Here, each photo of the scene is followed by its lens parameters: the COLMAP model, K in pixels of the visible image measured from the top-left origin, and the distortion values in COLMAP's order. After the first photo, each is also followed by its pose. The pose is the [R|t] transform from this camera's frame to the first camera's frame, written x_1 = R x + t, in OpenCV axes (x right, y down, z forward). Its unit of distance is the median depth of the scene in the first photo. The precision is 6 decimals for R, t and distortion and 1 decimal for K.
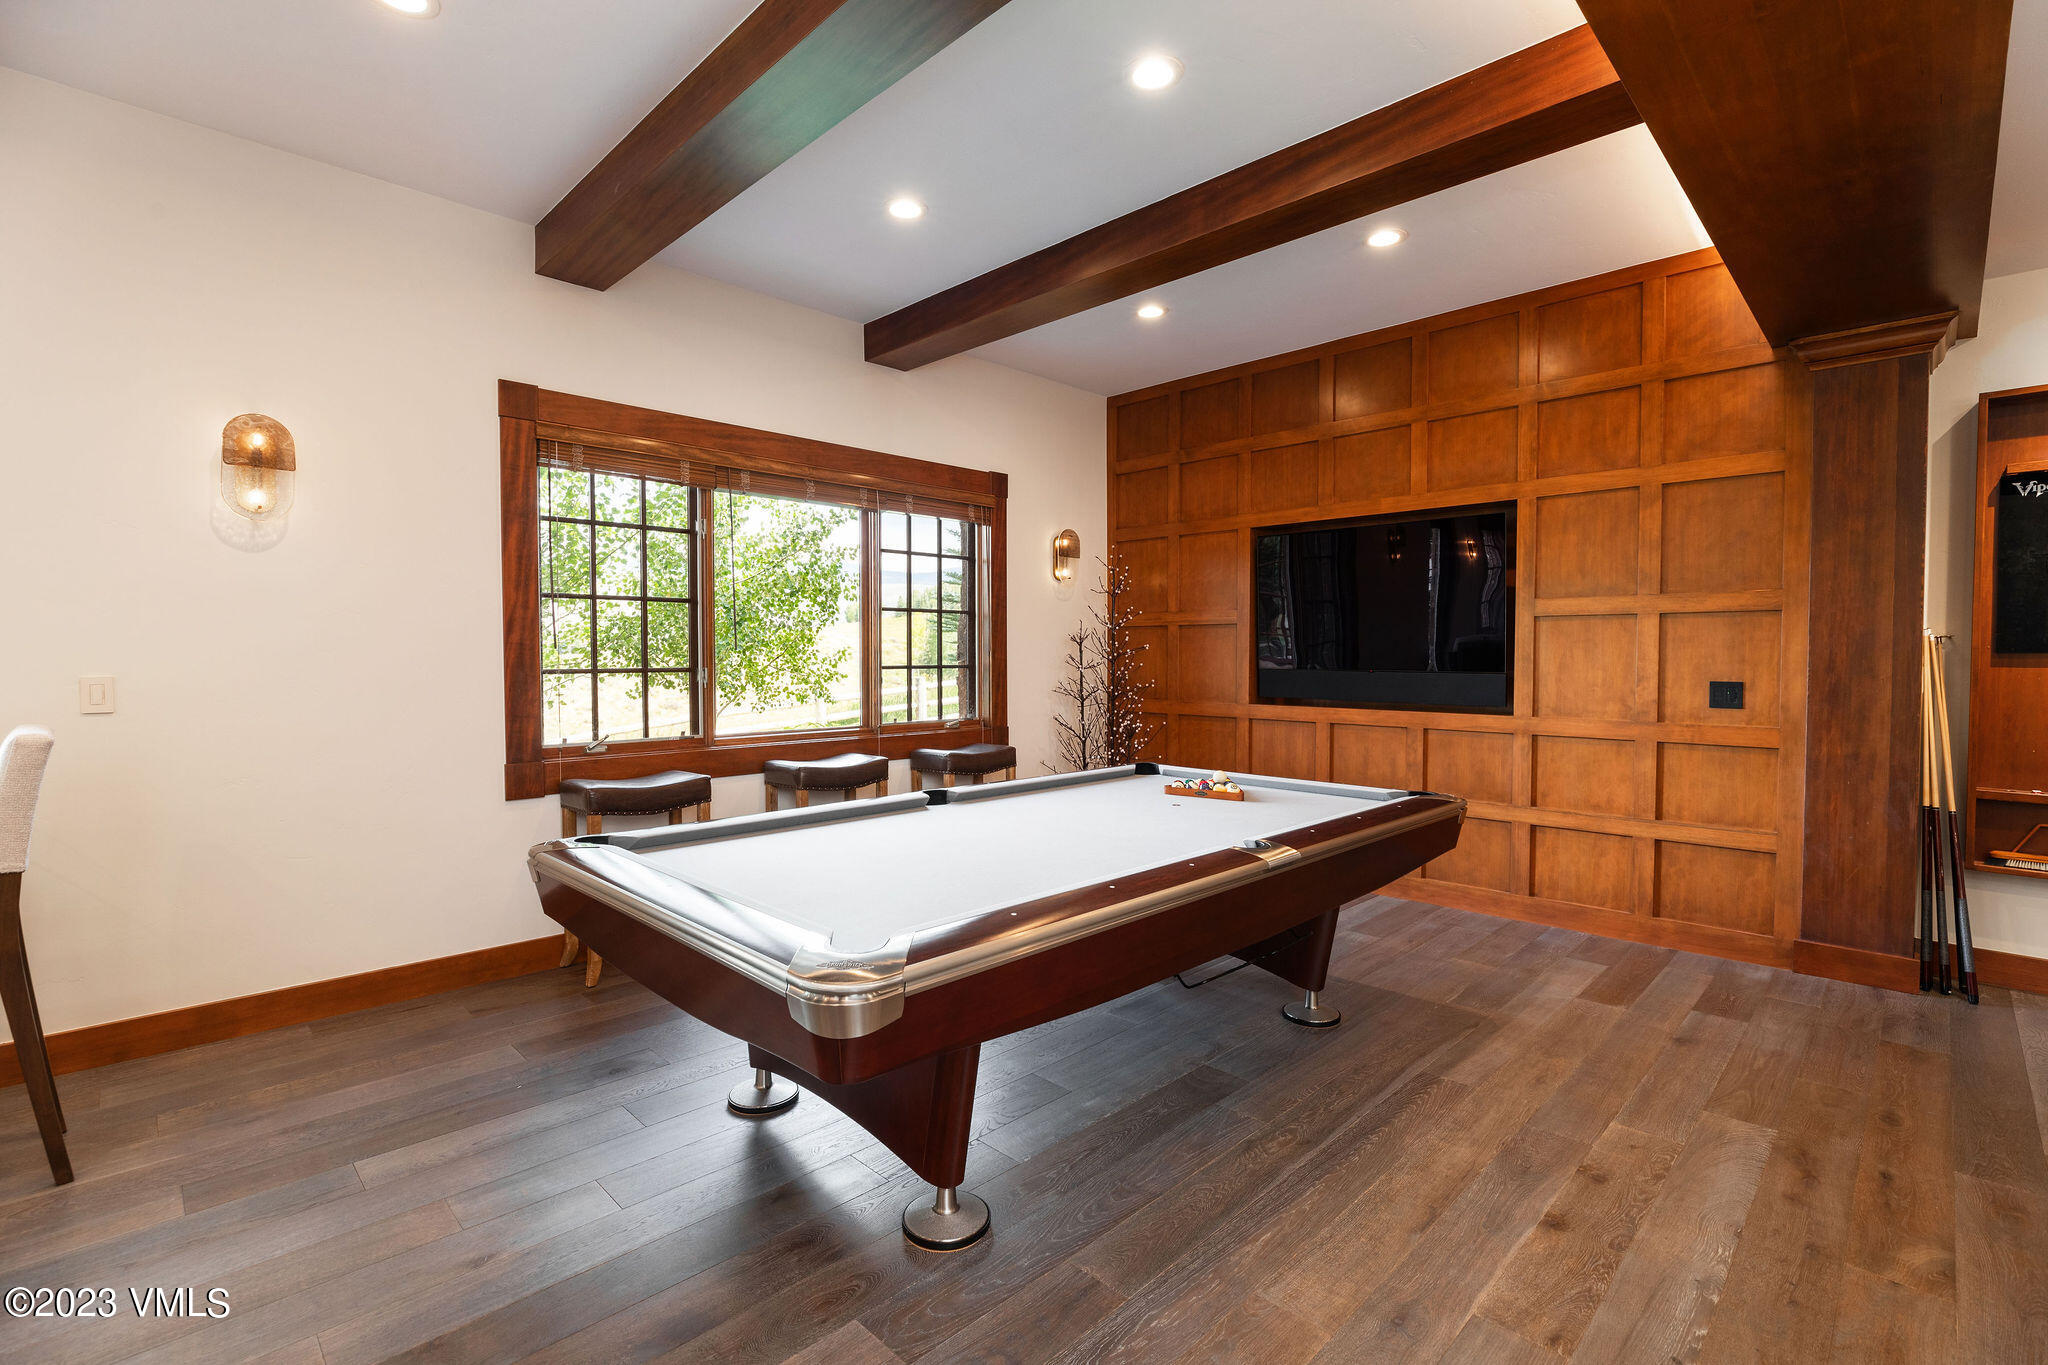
lens RADIAL K [[934.2, 0, 1041.4], [0, 934.2, 675.4], [0, 0, 1]] dist [0.002908, 0.000680]
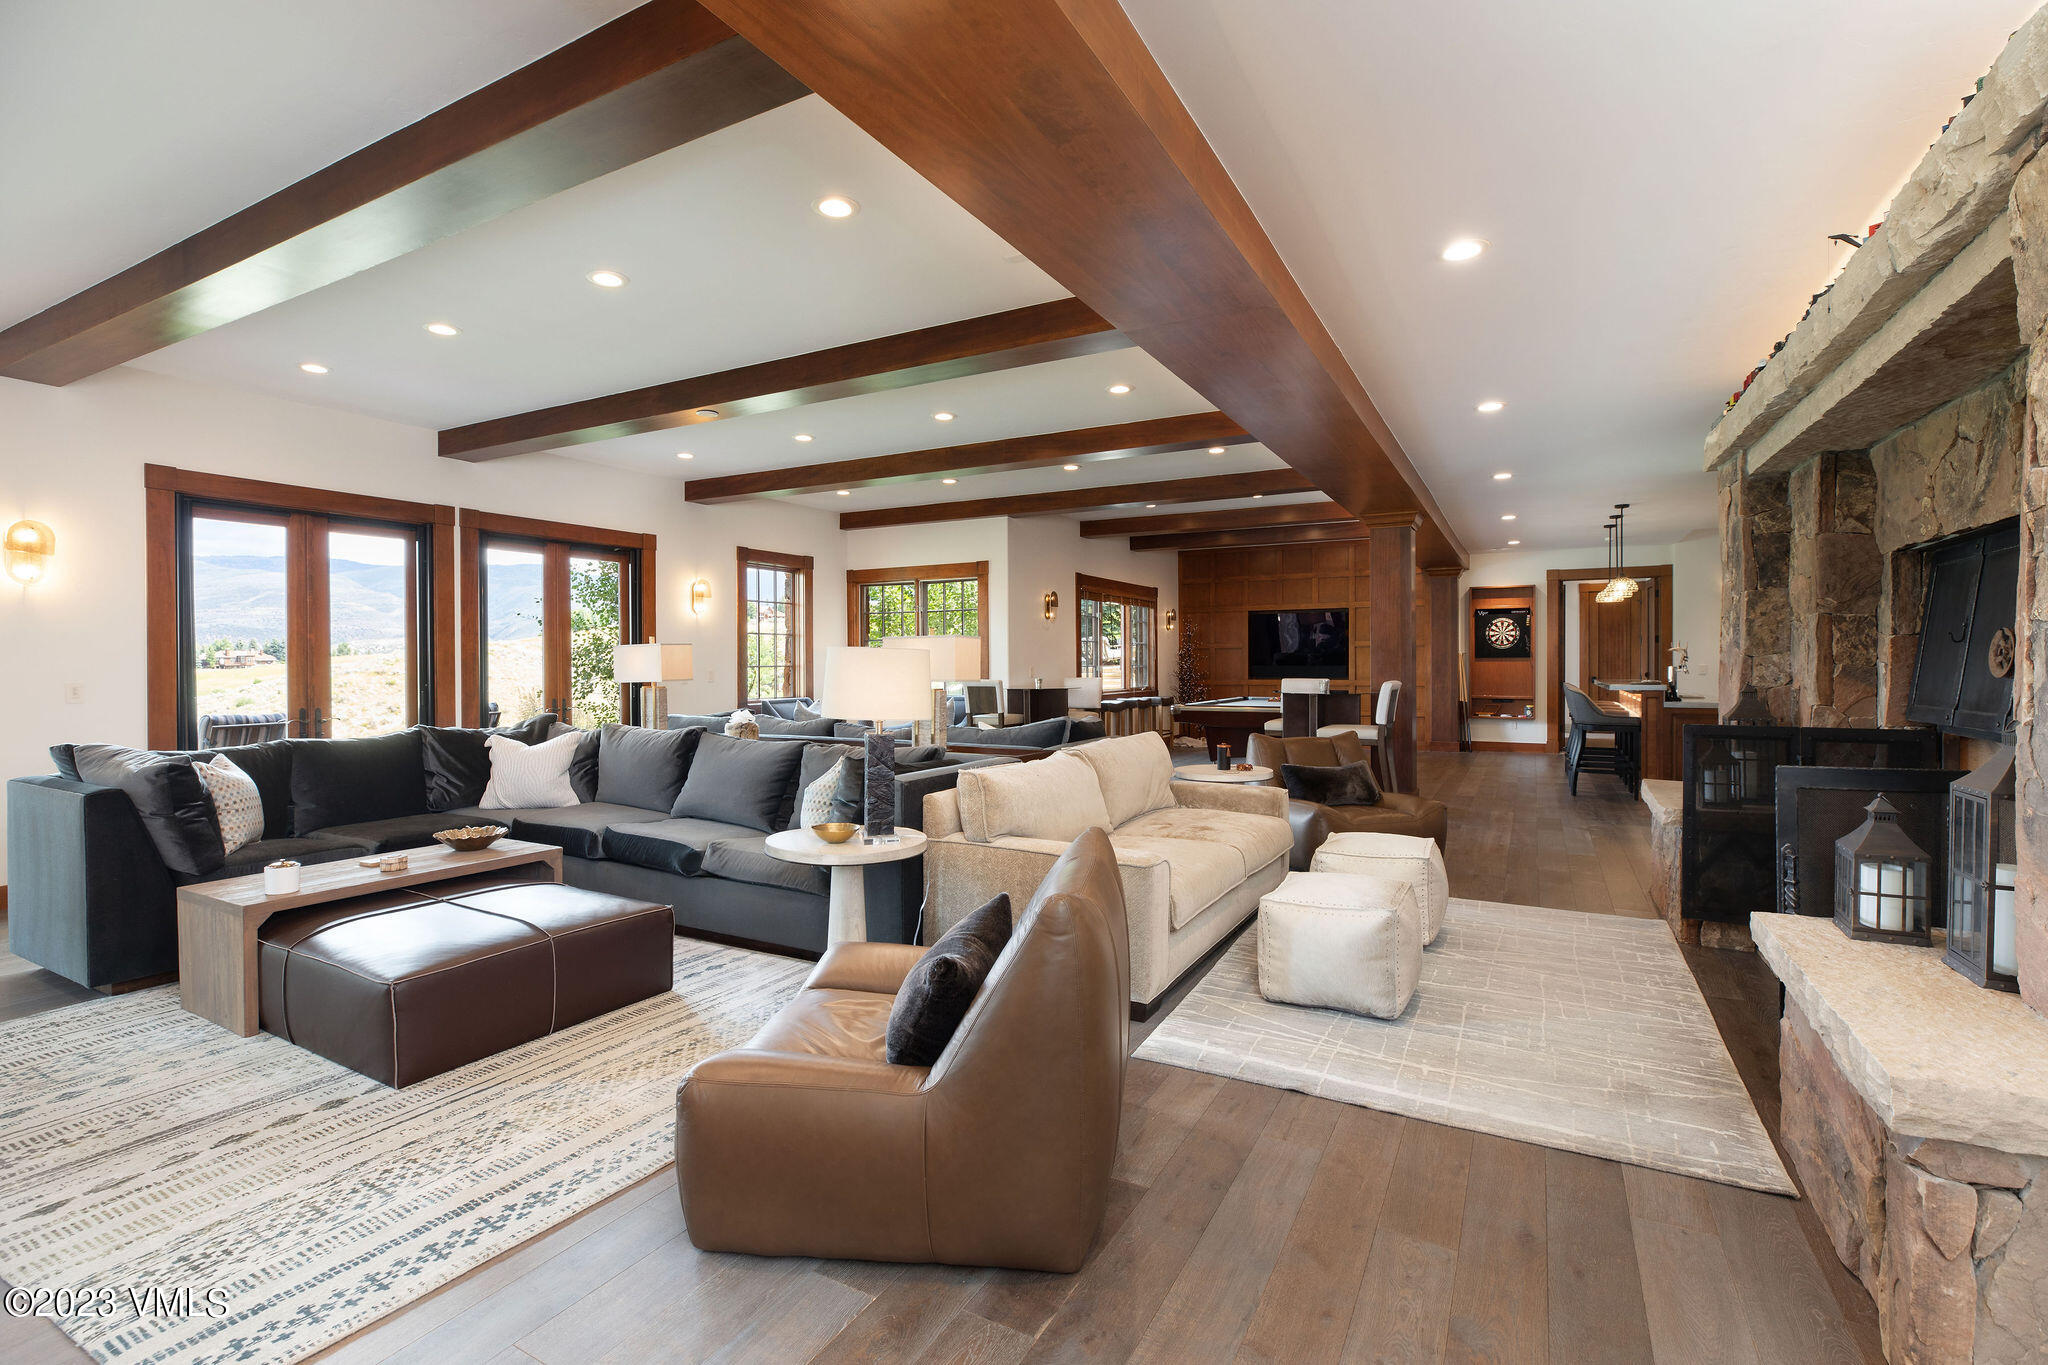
lens RADIAL K [[934.2, 0, 1017.3], [0, 934.2, 678.6], [0, 0, 1]] dist [0.002908, 0.000680]
pose [[0.964101, -0.008476, 0.265399, -1.348176], [0.012590, 0.999825, -0.013802, 0.069343], [-0.265236, 0.016648, 0.964040, -1.647452]]
